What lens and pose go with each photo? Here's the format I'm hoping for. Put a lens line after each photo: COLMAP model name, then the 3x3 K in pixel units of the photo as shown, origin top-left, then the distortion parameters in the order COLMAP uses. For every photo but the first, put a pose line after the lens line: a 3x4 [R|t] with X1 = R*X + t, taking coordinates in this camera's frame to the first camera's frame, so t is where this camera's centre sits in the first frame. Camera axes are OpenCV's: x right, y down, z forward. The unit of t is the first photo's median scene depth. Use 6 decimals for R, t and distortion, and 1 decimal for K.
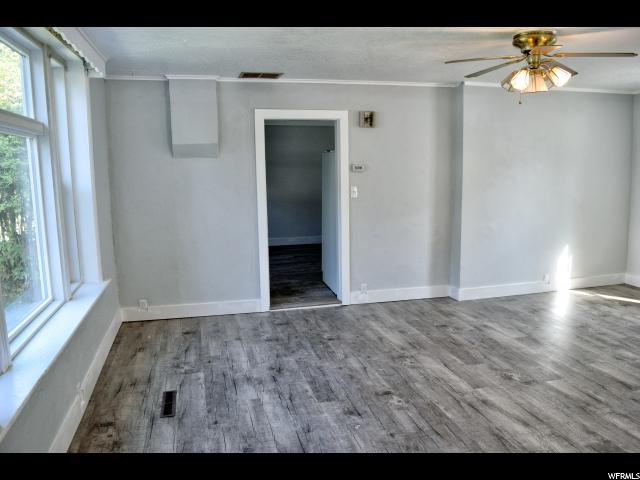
lens RADIAL K [[507.7, 0, 320.4], [0, 507.7, 240.3], [0, 0, 1]] dist [-0.076587, 0.005814]
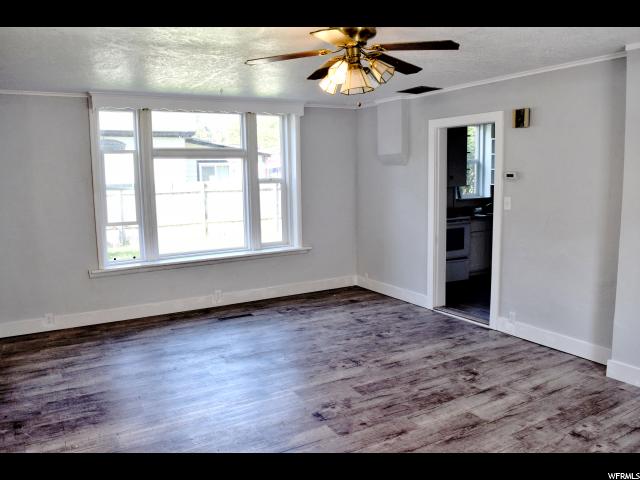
lens RADIAL K [[507.7, 0, 320.6], [0, 507.7, 239.4], [0, 0, 1]] dist [-0.076587, 0.005814]
pose [[0.274859, 0.134313, -0.952057, 0.939594], [-0.125380, 0.986747, 0.103009, -0.096946], [0.953274, 0.091056, 0.288057, 0.529025]]
